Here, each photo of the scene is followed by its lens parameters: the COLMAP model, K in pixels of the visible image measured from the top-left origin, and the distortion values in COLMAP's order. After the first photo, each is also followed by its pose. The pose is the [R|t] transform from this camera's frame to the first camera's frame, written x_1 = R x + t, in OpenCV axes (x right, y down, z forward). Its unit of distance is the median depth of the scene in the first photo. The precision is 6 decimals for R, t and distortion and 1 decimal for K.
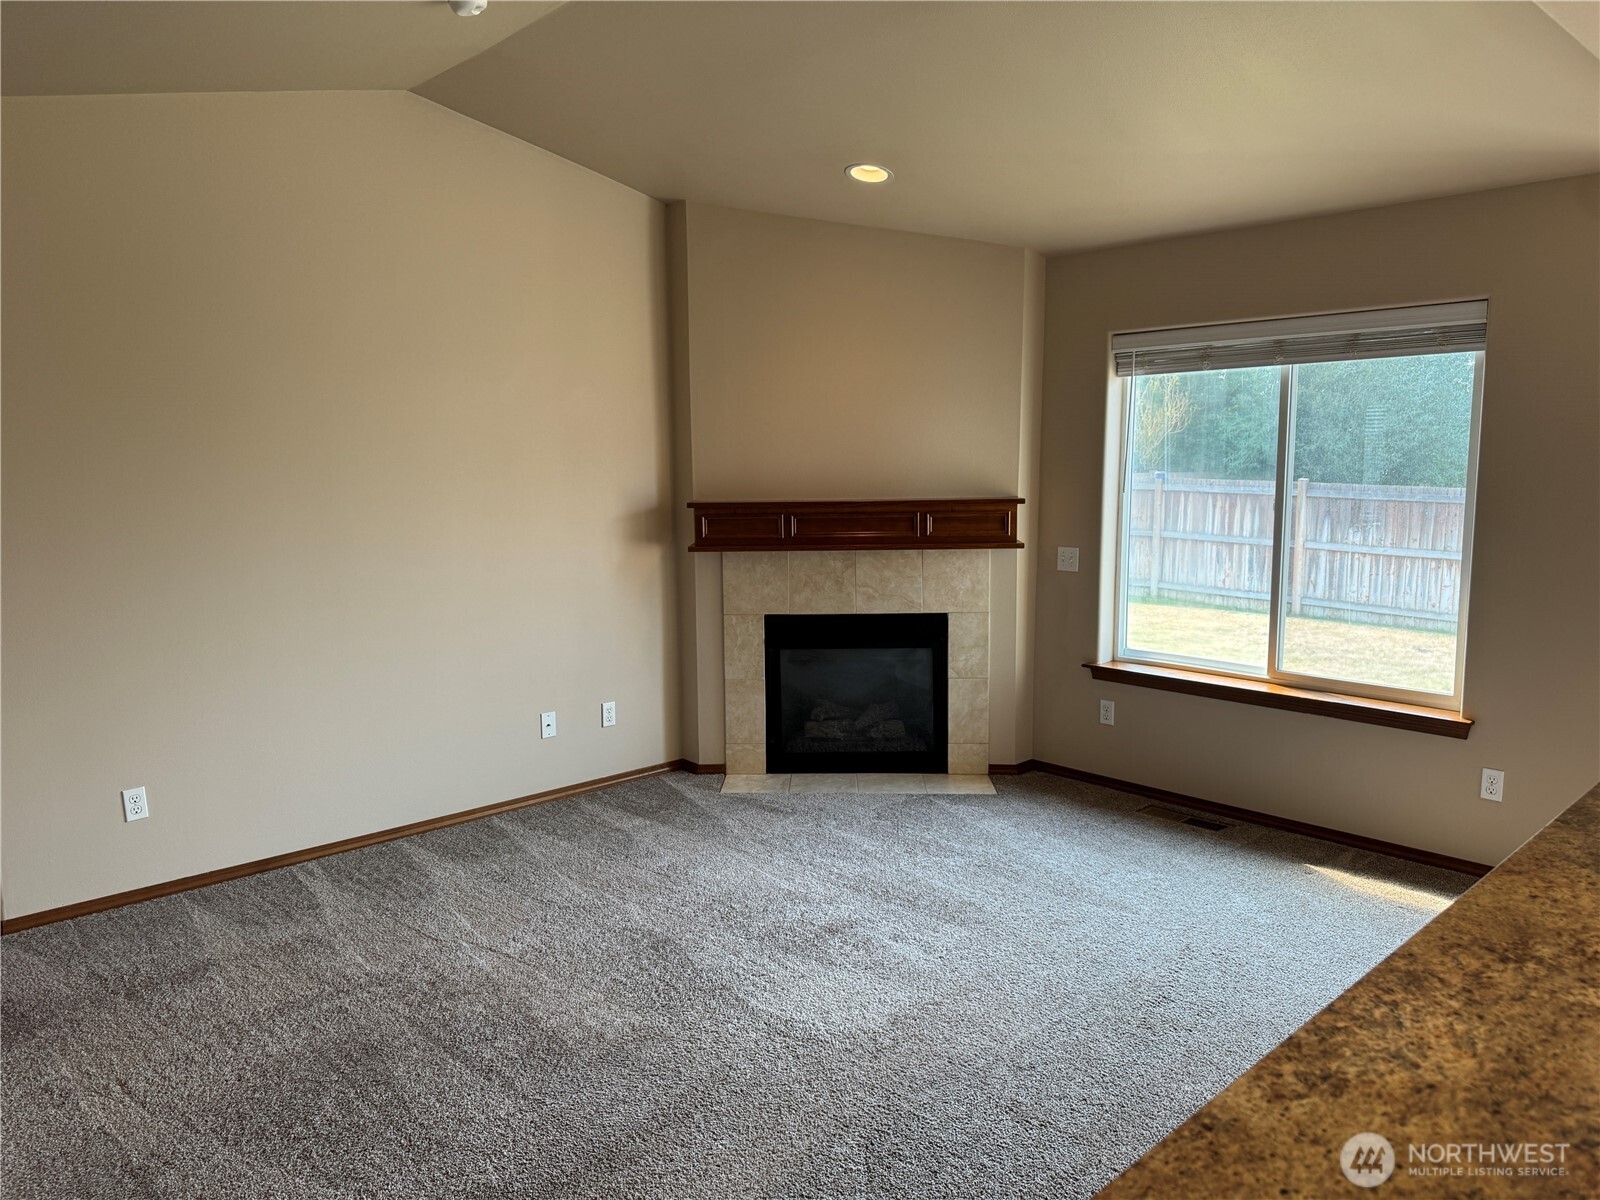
lens RADIAL K [[1129.7, 0, 809.8], [0, 1129.7, 603.8], [0, 0, 1]] dist [0.038726, -0.040092]
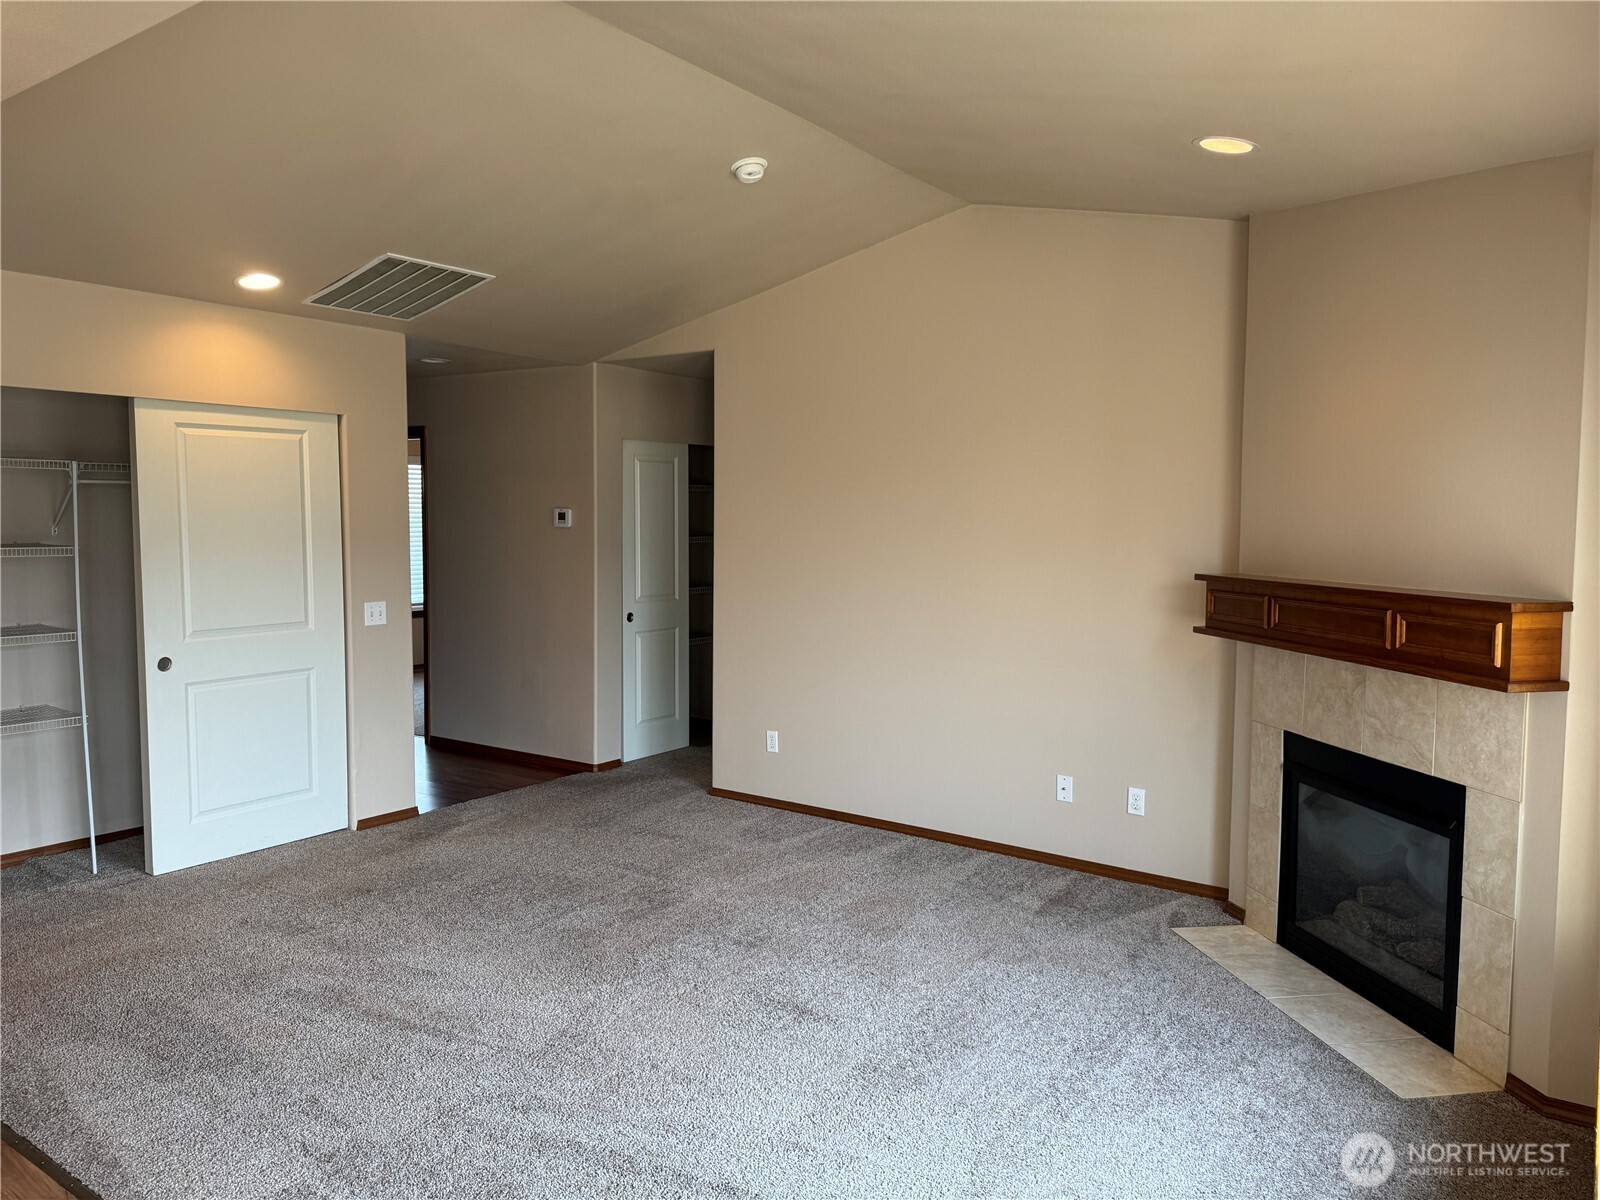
lens RADIAL K [[1129.7, 0, 803.0], [0, 1129.7, 595.1], [0, 0, 1]] dist [0.038726, -0.040092]
pose [[0.196992, 0.079236, -0.977198, 0.651788], [-0.146716, 0.987887, 0.050527, -0.072651], [0.969365, 0.133417, 0.206231, 0.538637]]
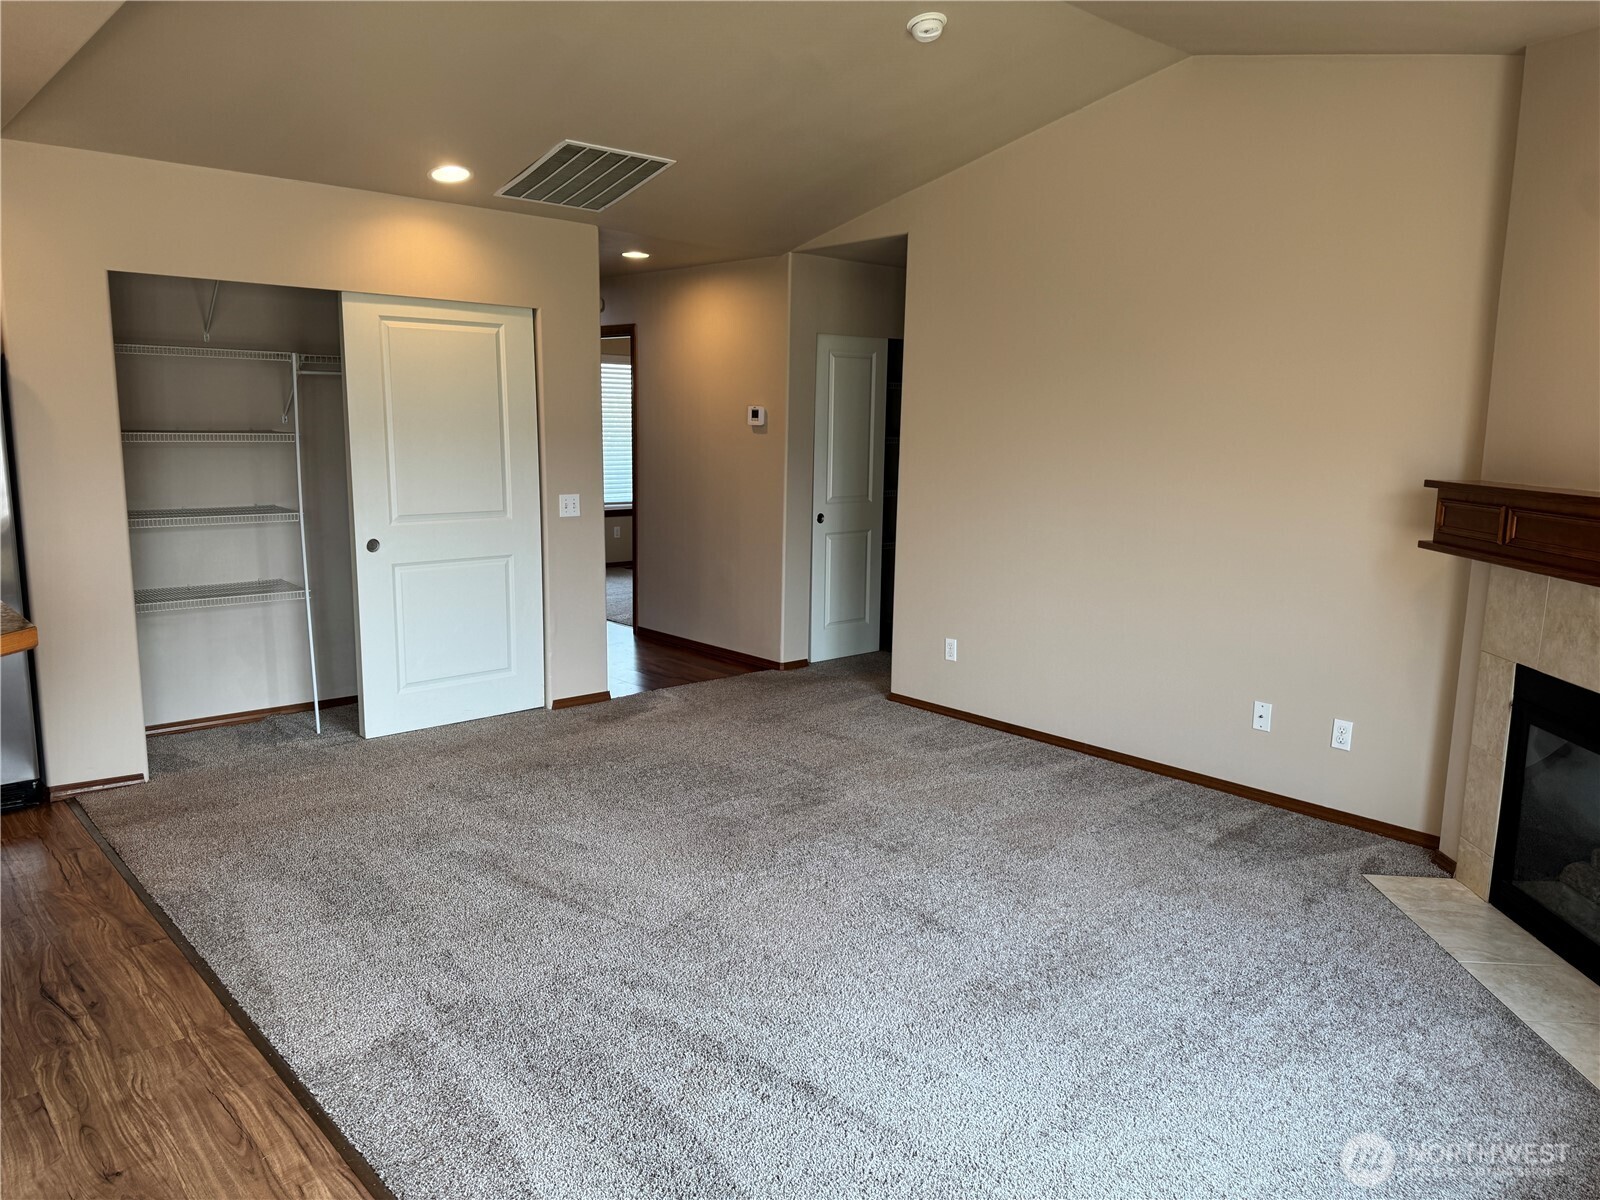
lens RADIAL K [[1129.7, 0, 806.0], [0, 1129.7, 604.5], [0, 0, 1]] dist [0.038726, -0.040092]
pose [[-0.018261, 0.169085, -0.985432, 0.627484], [-0.158004, 0.972724, 0.169832, -0.071963], [0.987270, 0.158803, 0.008953, 0.605885]]
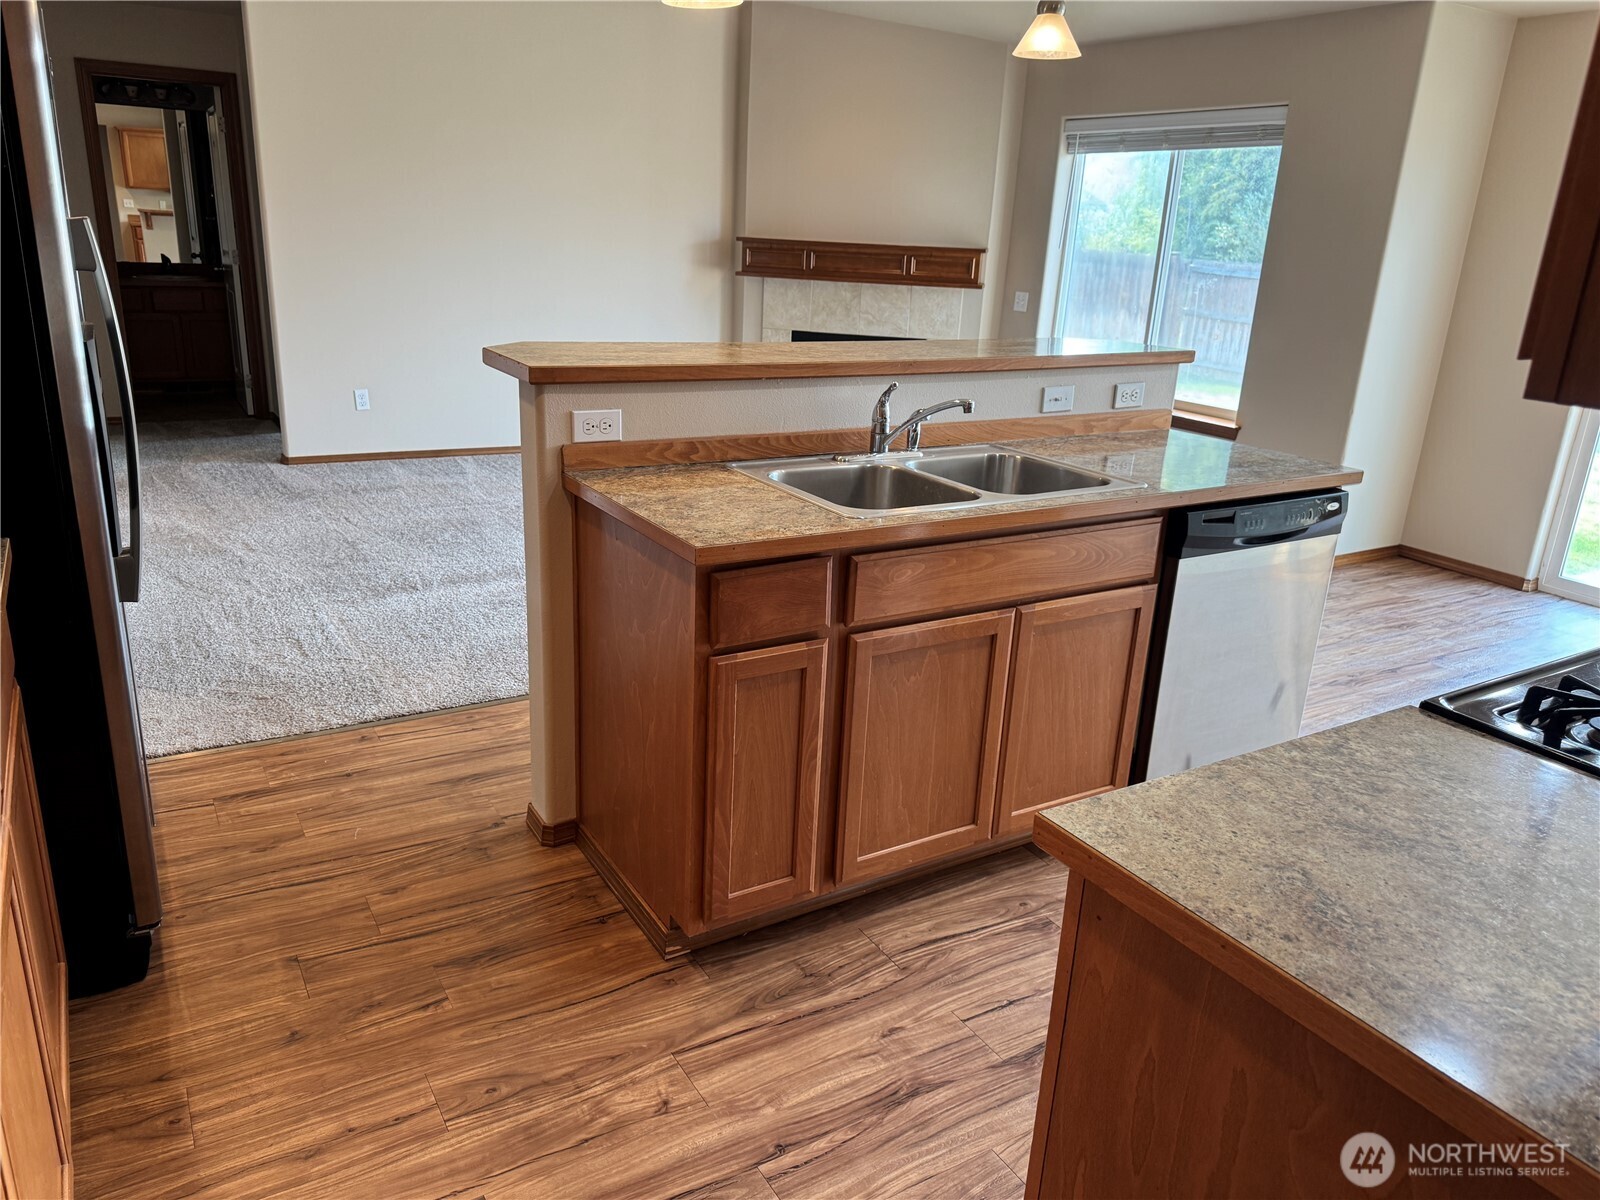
lens RADIAL K [[1129.7, 0, 802.4], [0, 1129.7, 609.0], [0, 0, 1]] dist [0.038726, -0.040092]
pose [[0.977071, 0.121522, -0.174827, 0.257213], [-0.087647, 0.977886, 0.189887, 0.080897], [0.194037, -0.170210, 0.966115, -0.371443]]
